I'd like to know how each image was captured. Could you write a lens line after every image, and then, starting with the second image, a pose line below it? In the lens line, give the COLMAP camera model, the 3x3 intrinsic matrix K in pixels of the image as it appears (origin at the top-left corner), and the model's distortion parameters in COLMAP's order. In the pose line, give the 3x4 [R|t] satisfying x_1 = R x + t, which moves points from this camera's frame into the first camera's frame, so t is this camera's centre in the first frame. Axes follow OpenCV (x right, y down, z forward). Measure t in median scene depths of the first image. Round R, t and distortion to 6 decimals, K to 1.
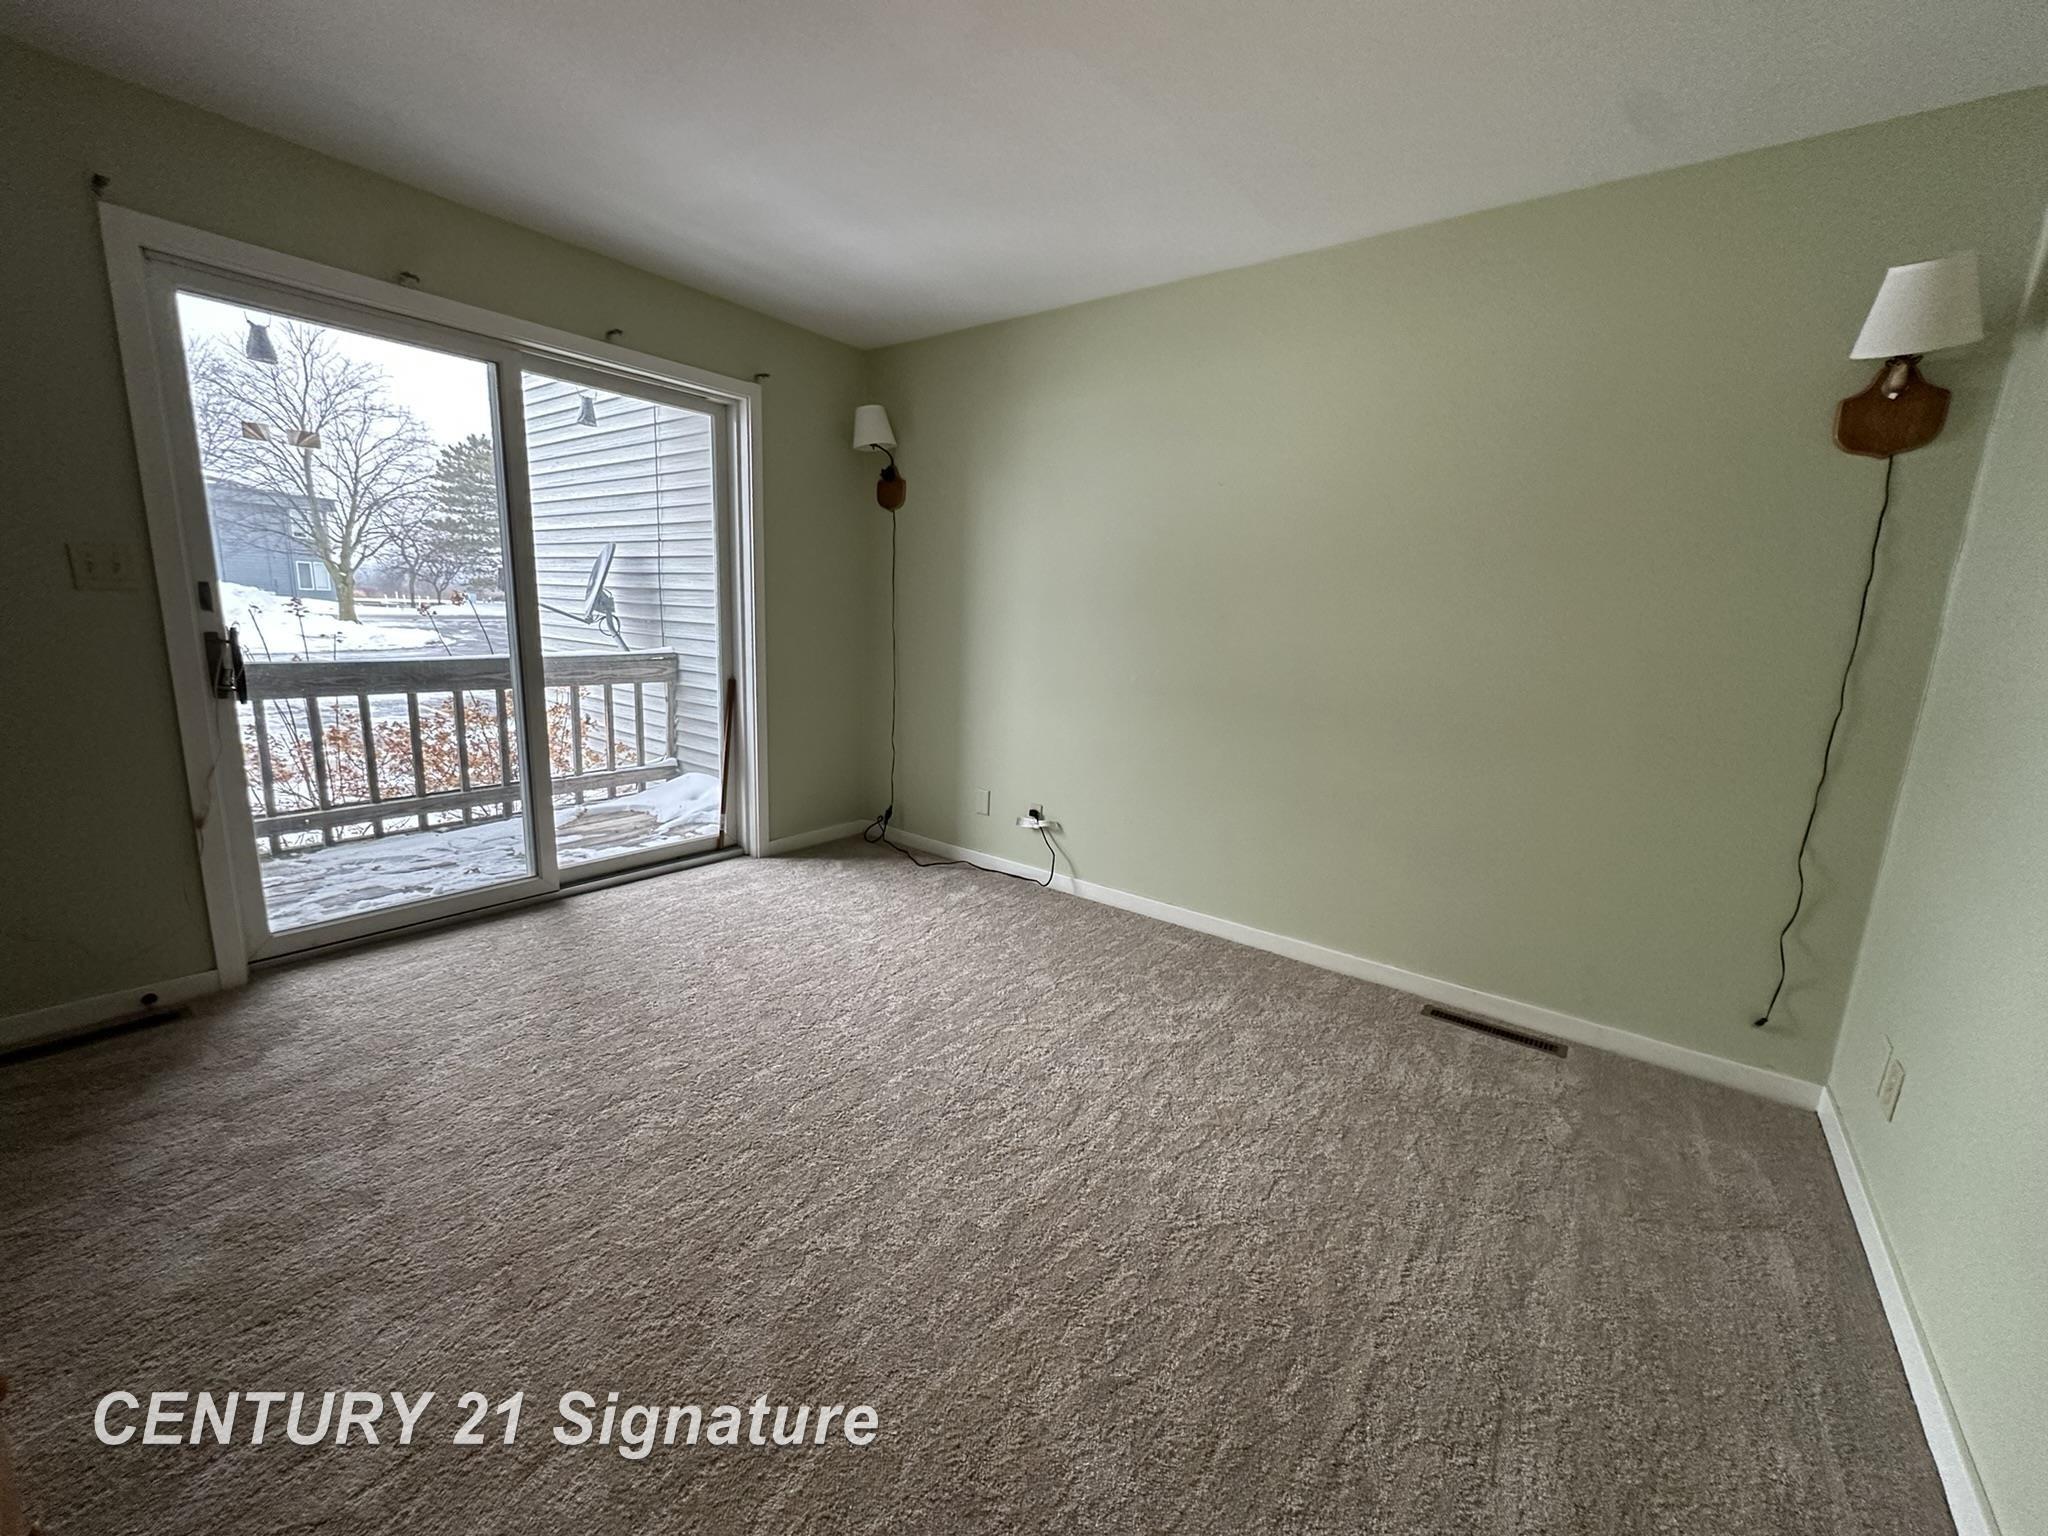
lens RADIAL K [[813.6, 0, 1021.6], [0, 813.6, 770.4], [0, 0, 1]] dist [-0.002806, 0.000412]
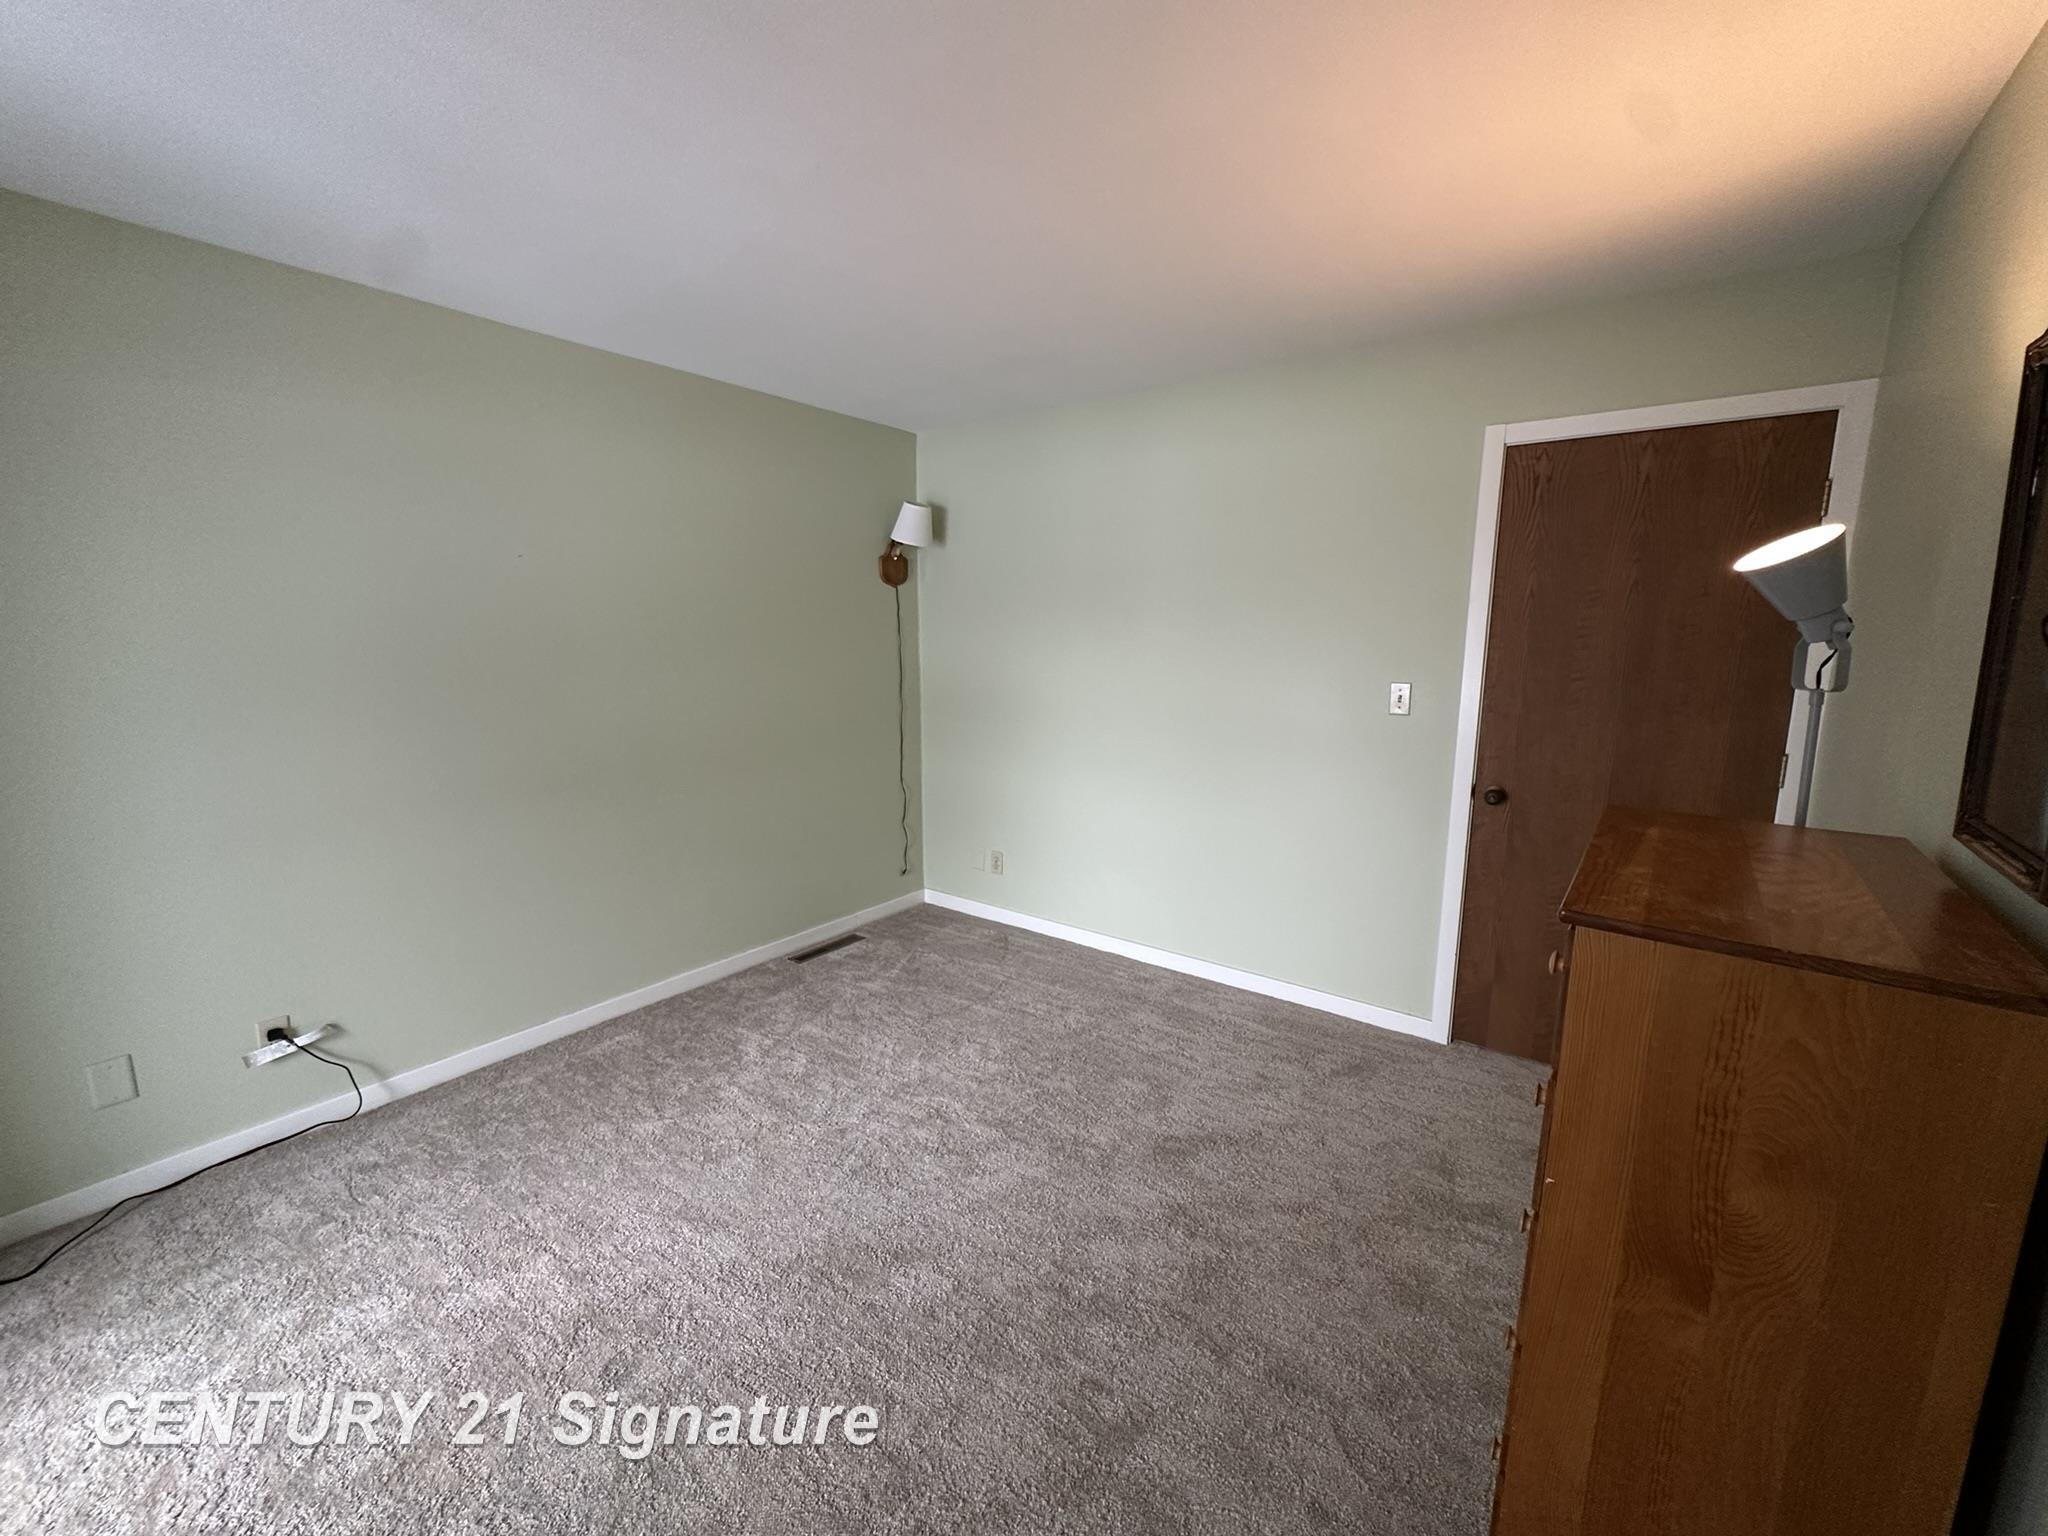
lens RADIAL K [[813.6, 0, 1021.6], [0, 813.6, 770.4], [0, 0, 1]] dist [-0.002806, 0.000412]
pose [[-0.009686, -0.208390, 0.977998, -0.789024], [0.197983, 0.958282, 0.206150, -0.221774], [-0.980158, 0.195624, 0.031976, 0.524663]]
